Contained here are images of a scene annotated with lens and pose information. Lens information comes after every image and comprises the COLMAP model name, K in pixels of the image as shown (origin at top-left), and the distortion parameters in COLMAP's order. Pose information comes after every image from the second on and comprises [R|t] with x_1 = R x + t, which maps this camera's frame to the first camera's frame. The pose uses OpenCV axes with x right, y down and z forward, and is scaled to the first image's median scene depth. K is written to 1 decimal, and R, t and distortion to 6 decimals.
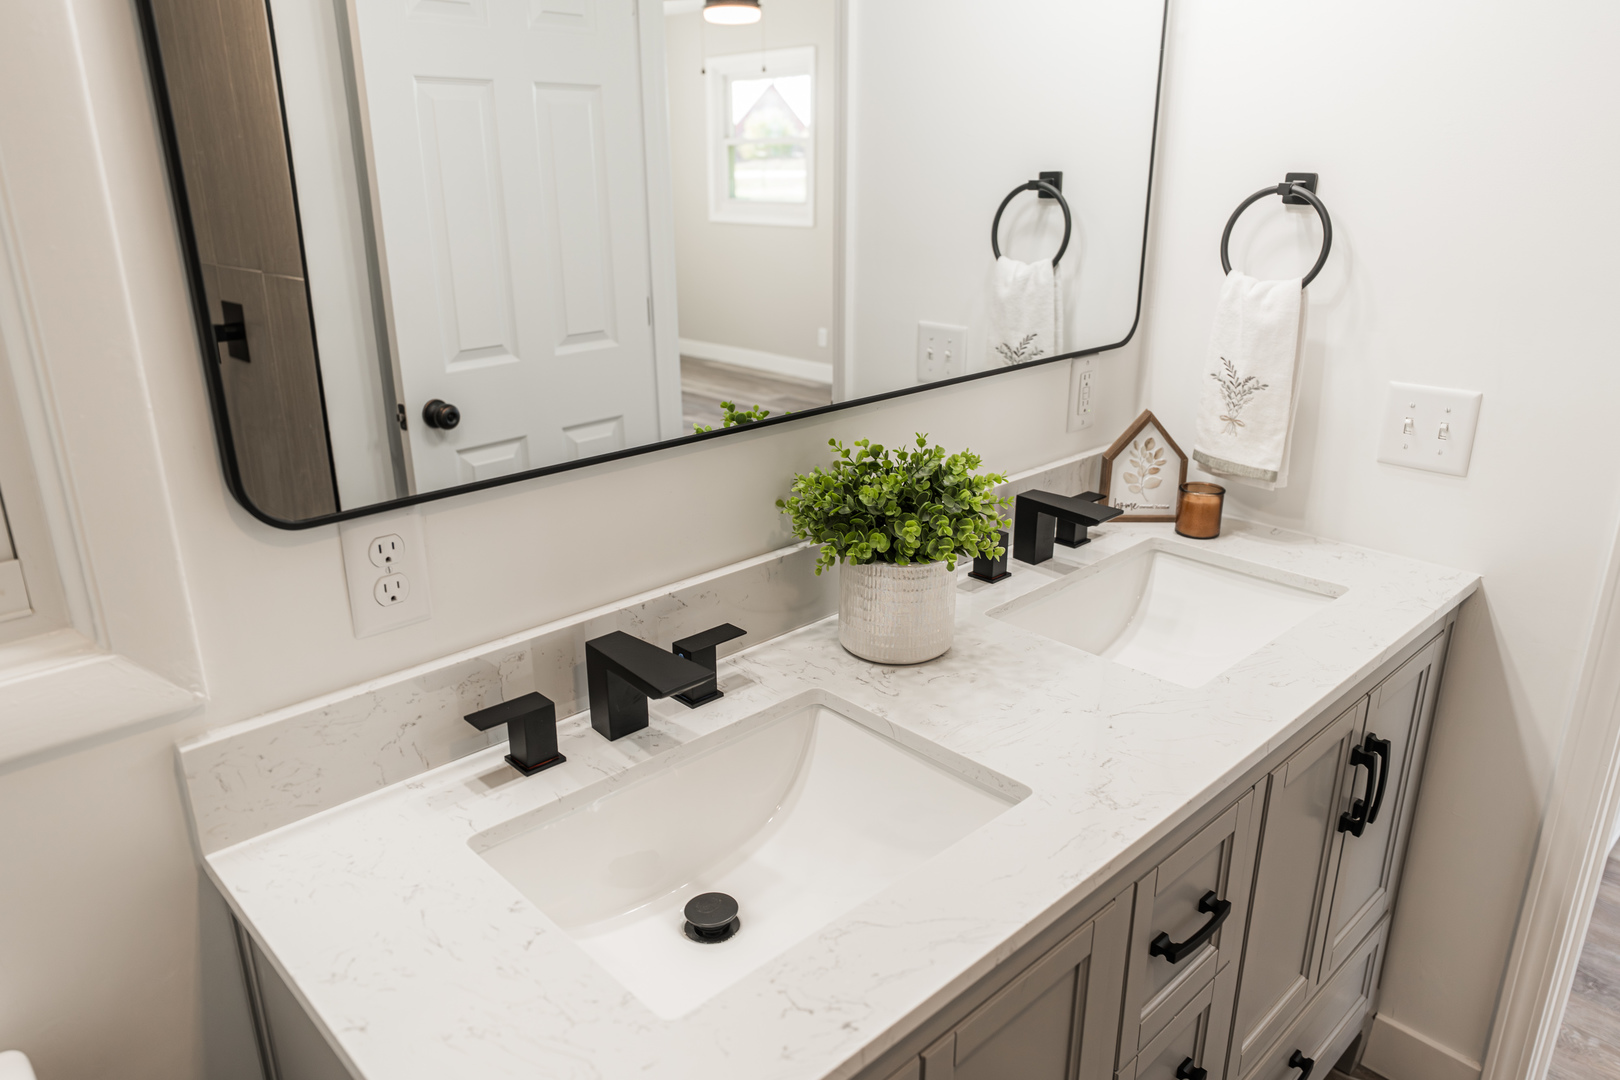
lens RADIAL K [[1096.3, 0, 809.6], [0, 1096.3, 538.2], [0, 0, 1]] dist [0.006688, 0.000473]
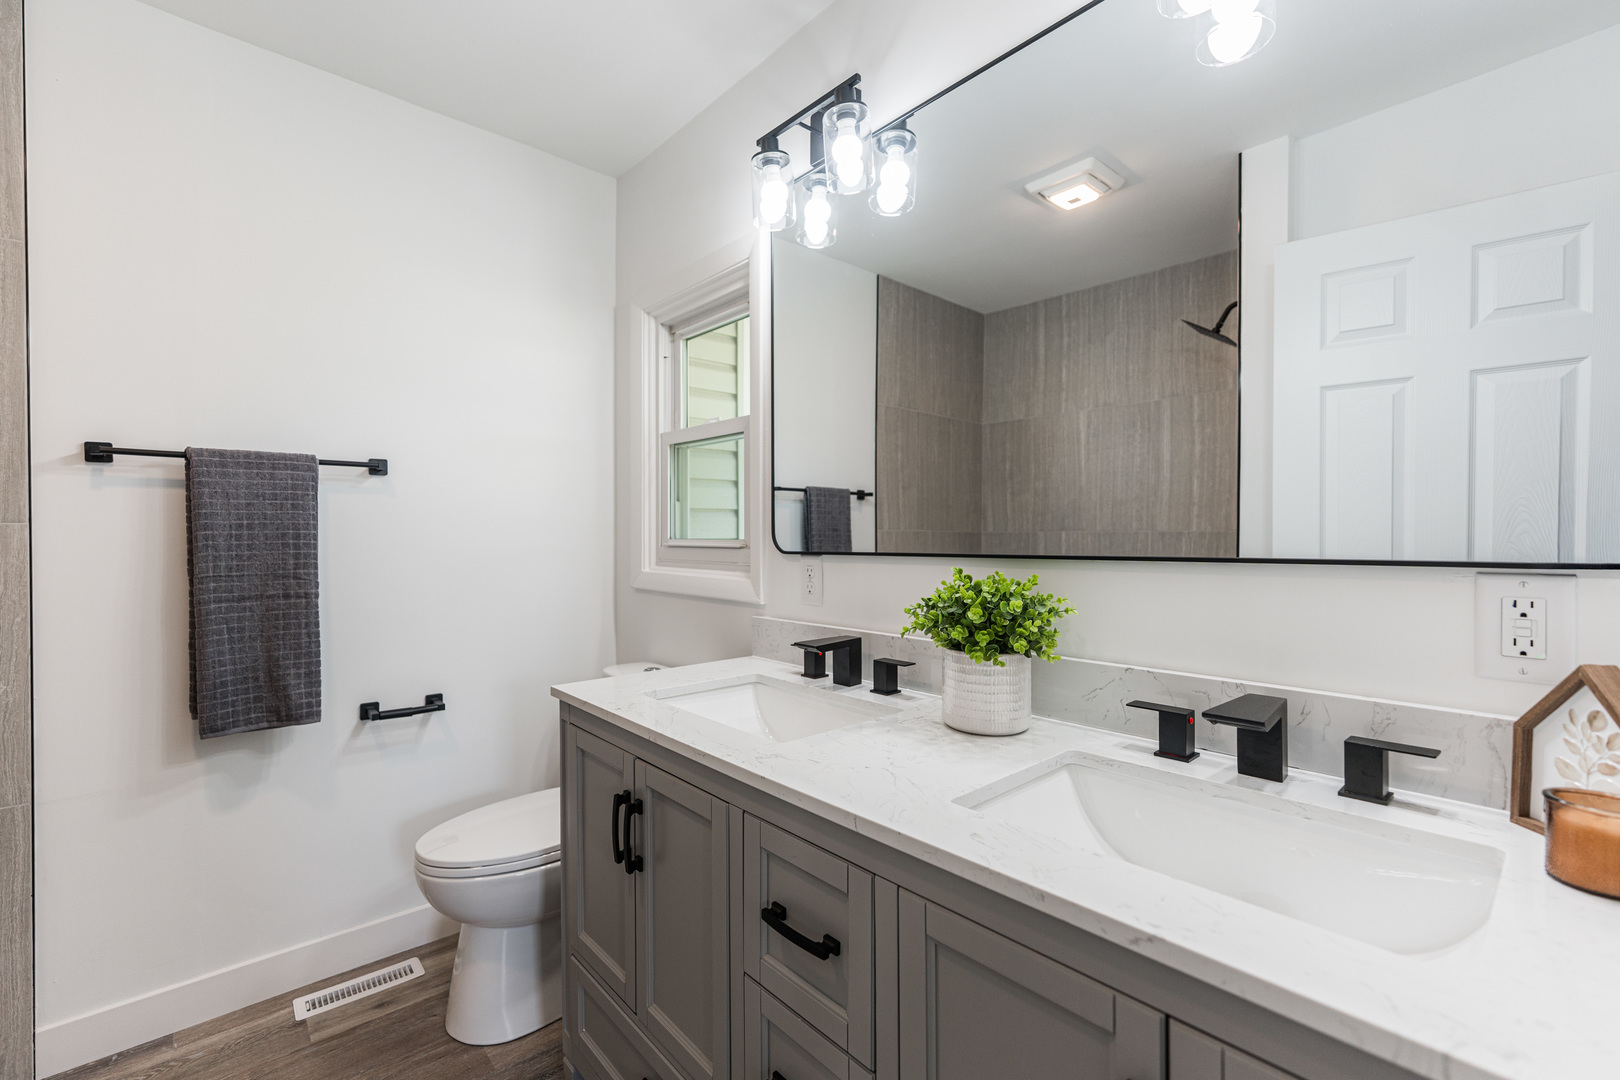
lens RADIAL K [[687.2, 0, 773.5], [0, 687.2, 542.5], [0, 0, 1]] dist [-0.000676, 0.000165]
pose [[-0.057494, 0.015830, -0.998220, 0.709971], [-0.321010, 0.946483, 0.033498, -0.045873], [0.945329, 0.322365, -0.049336, 0.559713]]
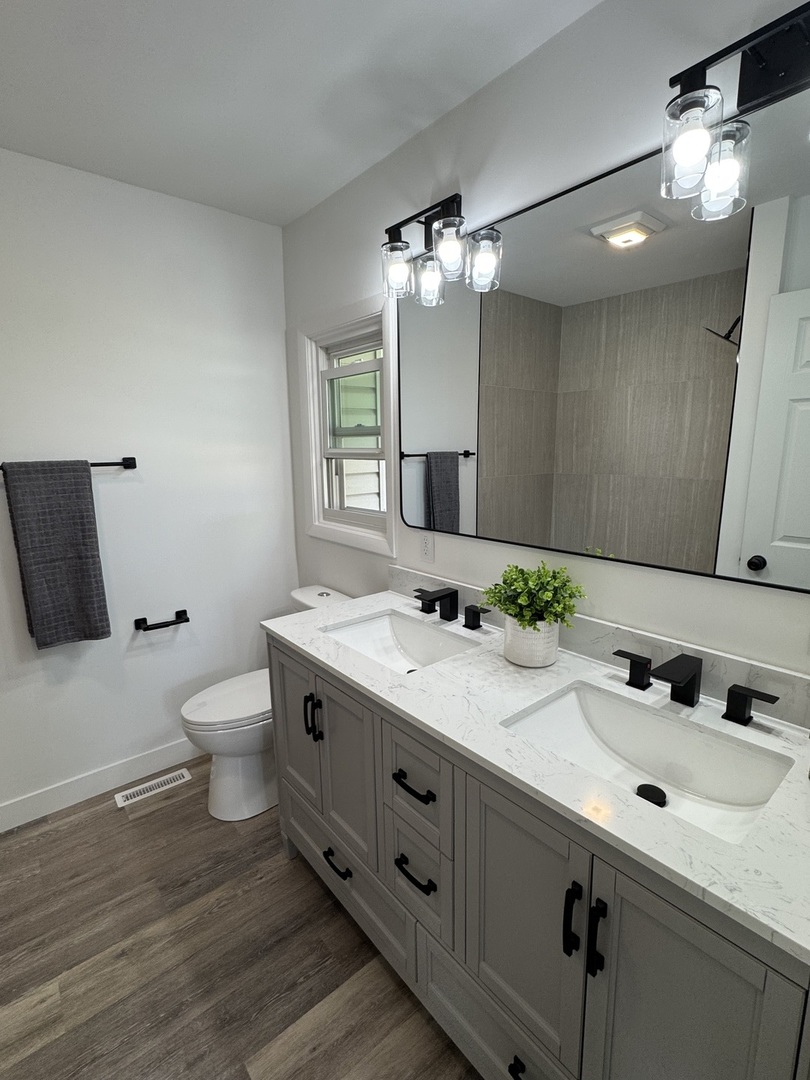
lens RADIAL K [[505.3, 0, 407.6], [0, 505.3, 540.7], [0, 0, 1]] dist [-0.004842, 0.000043]
pose [[-0.059445, 0.192047, -0.979584, 0.789600], [-0.311198, 0.928849, 0.200985, -0.187913], [0.948484, 0.316792, 0.004549, 0.533667]]
